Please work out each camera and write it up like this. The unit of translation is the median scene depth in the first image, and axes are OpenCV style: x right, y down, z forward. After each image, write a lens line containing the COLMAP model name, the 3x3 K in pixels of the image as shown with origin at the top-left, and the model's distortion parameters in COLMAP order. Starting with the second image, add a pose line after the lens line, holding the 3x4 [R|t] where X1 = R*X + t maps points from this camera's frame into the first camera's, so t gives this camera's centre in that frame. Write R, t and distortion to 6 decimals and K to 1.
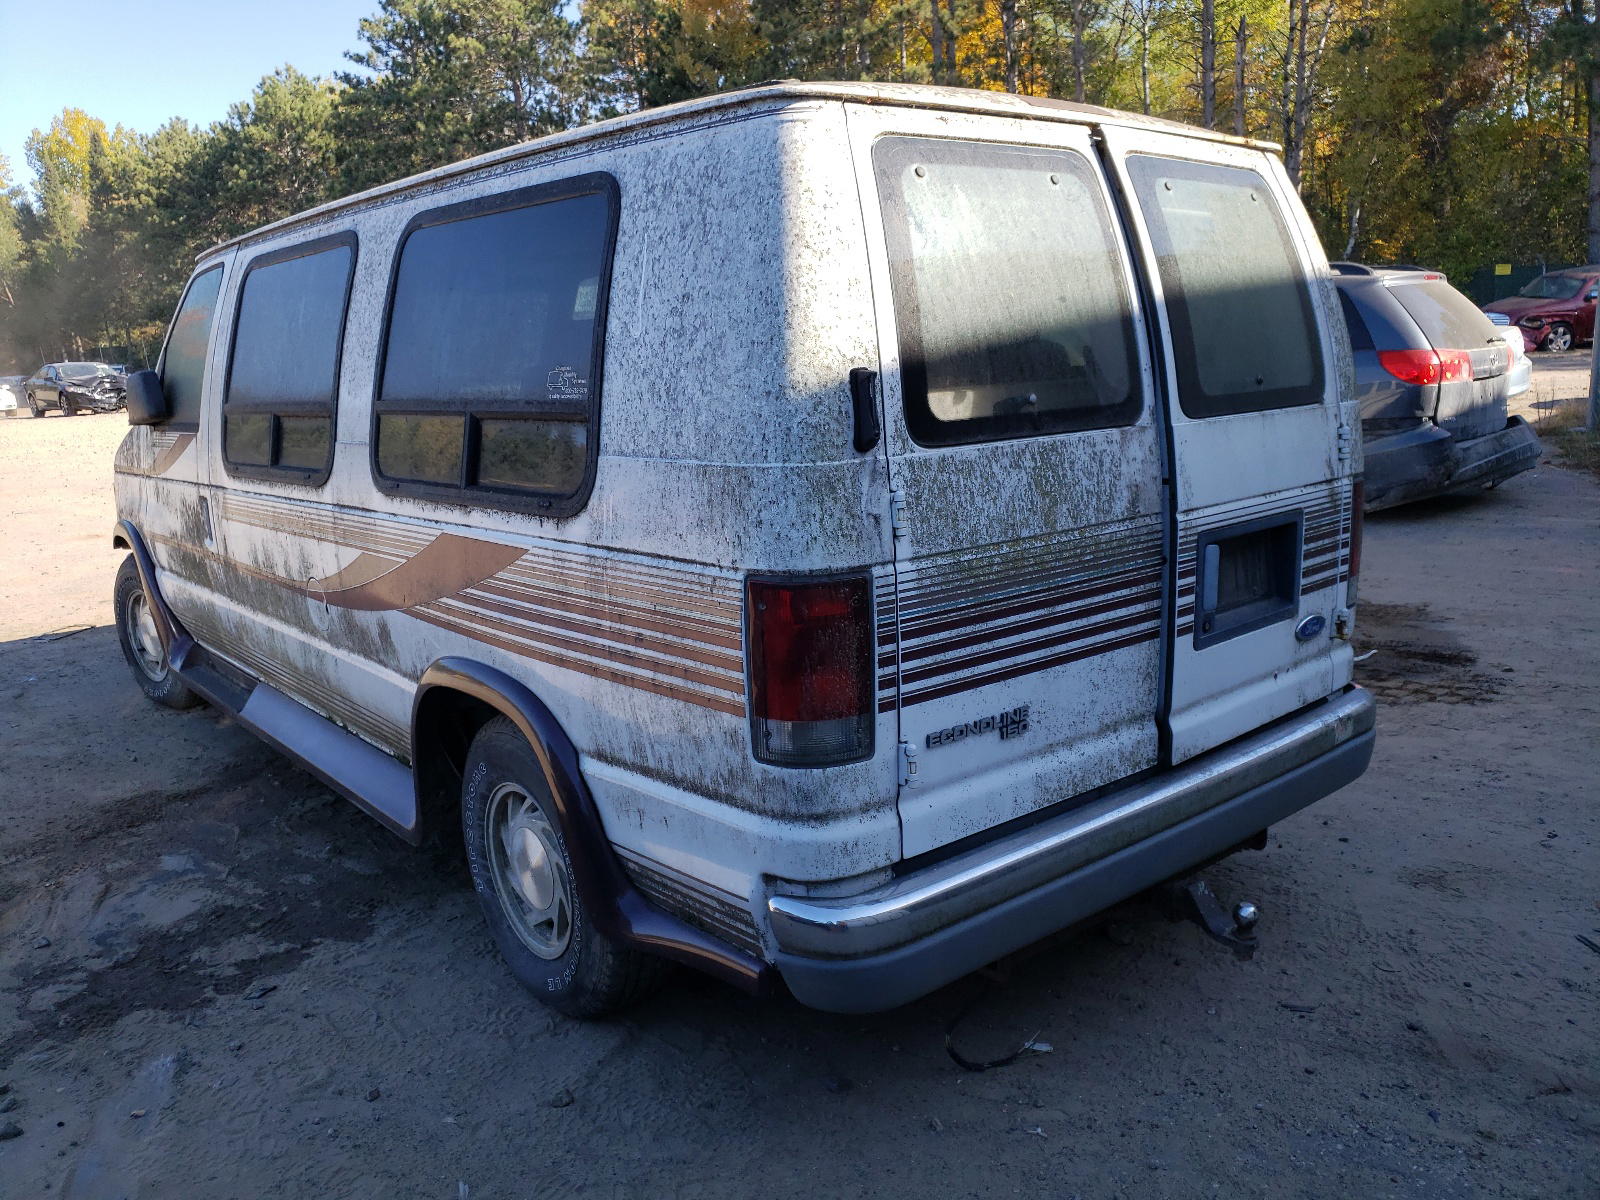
lens RADIAL K [[1320.1, 0, 800.0], [0, 1320.1, 600.0], [0, 0, 1]] dist [0.044677, -0.001139]
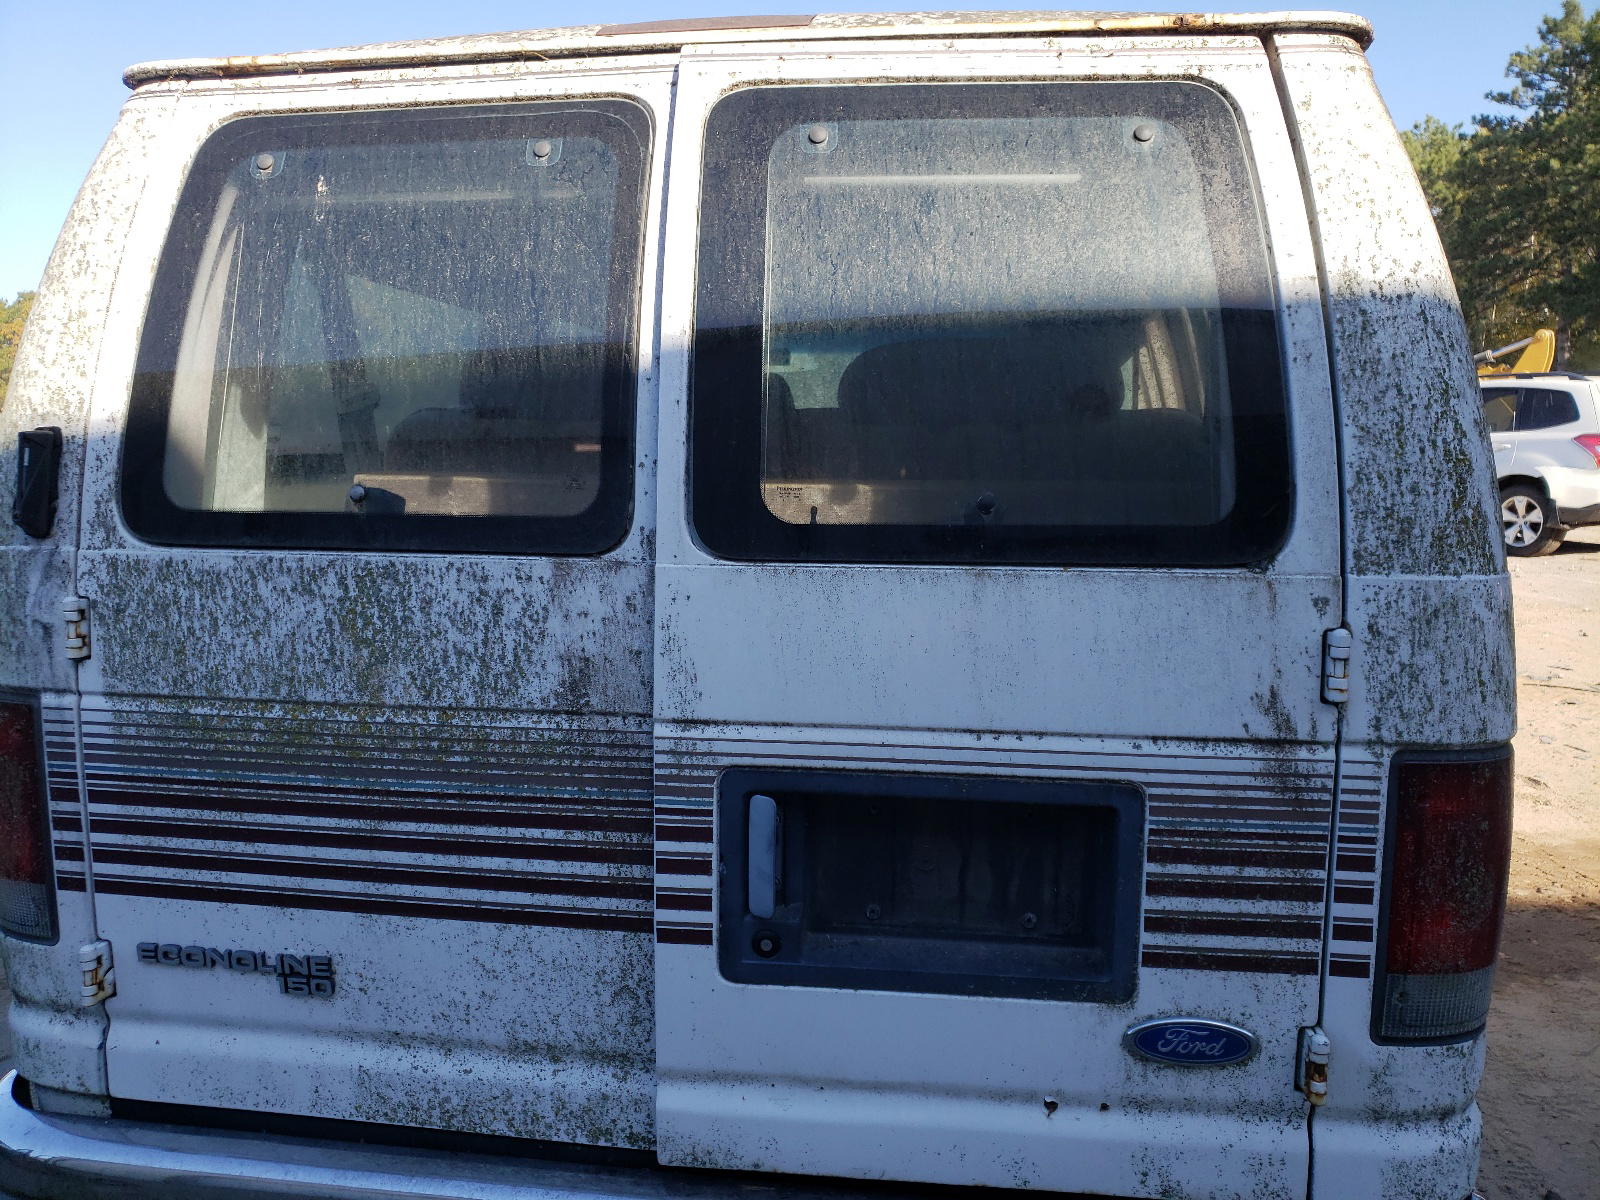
lens RADIAL K [[1284.8, 0, 803.2], [0, 1284.8, 636.6], [0, 0, 1]] dist [0.091182, -0.096338]
pose [[0.638970, 0.160912, -0.752213, 0.766683], [-0.172982, 0.982888, 0.063318, -0.154338], [0.749529, 0.089661, 0.655871, 0.728733]]
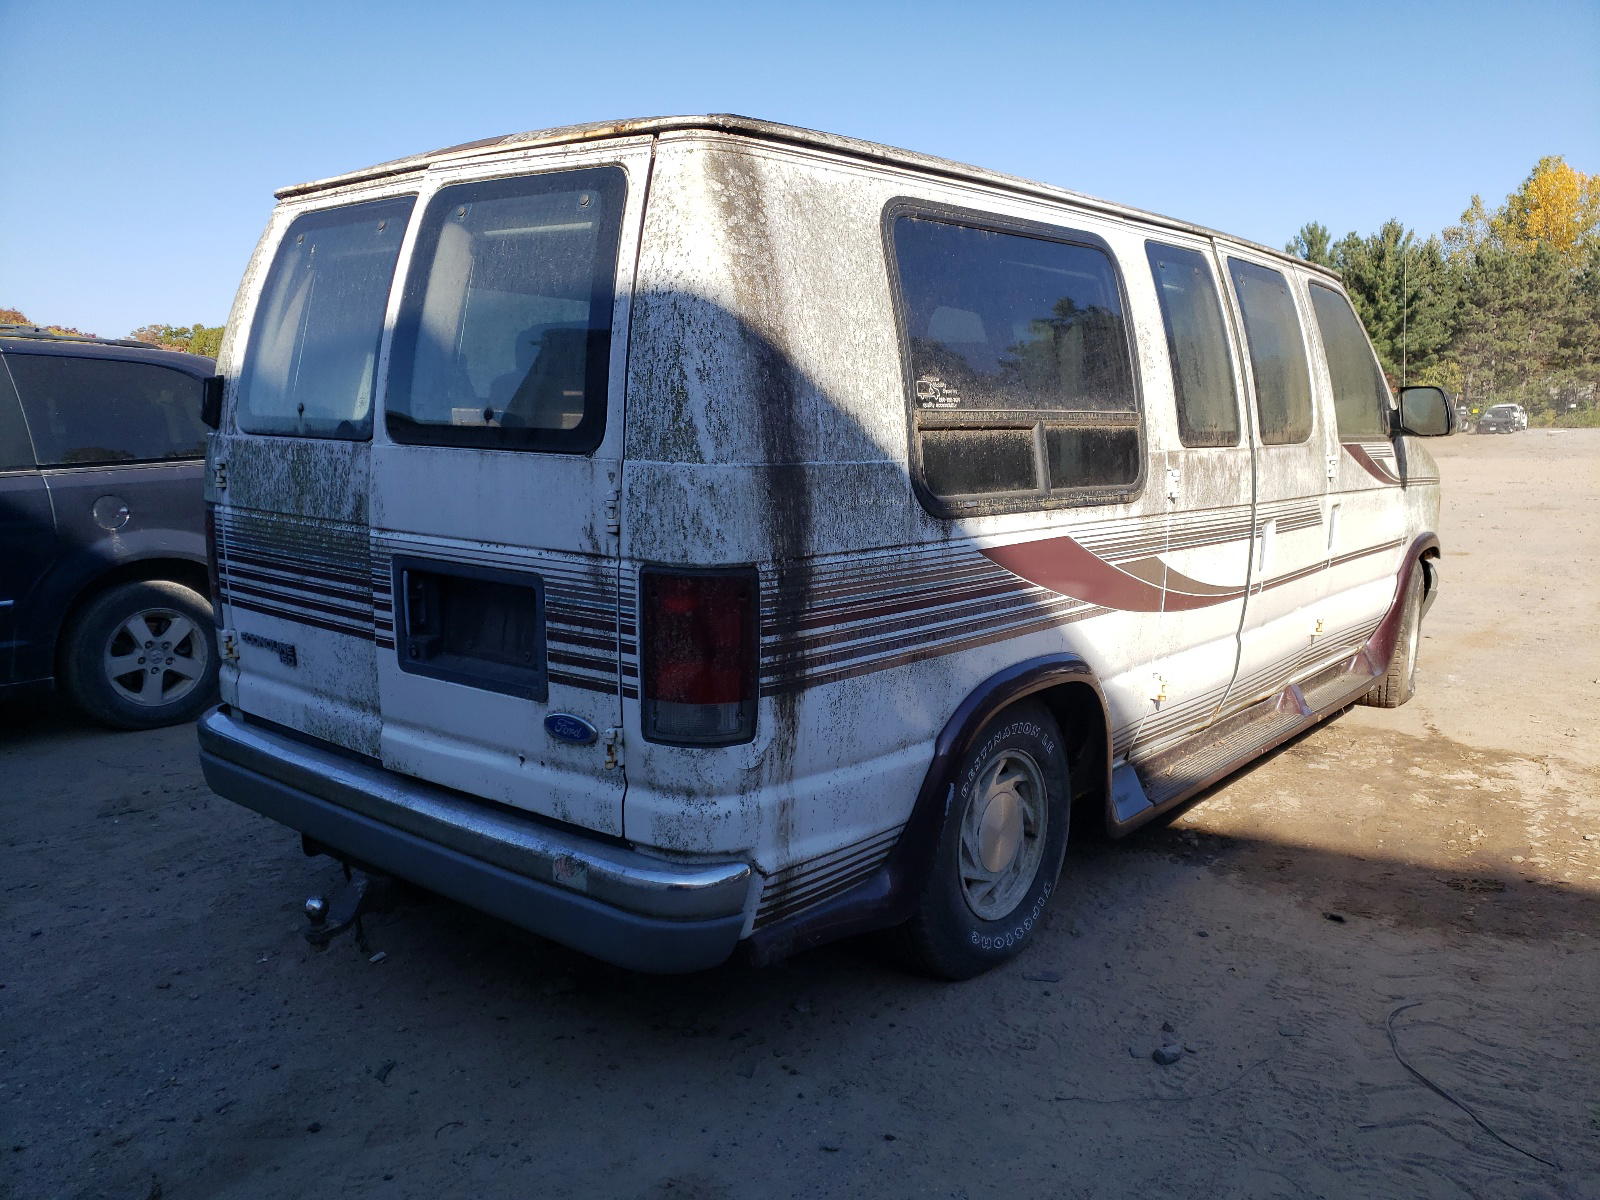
lens RADIAL K [[1166.2, 0, 791.9], [0, 1166.2, 591.9], [0, 0, 1]] dist [0.162416, -0.002775]
pose [[0.159588, 0.200758, -0.966555, 1.340742], [-0.195308, 0.966171, 0.168431, -0.256470], [0.967670, 0.161897, 0.193399, 1.215077]]
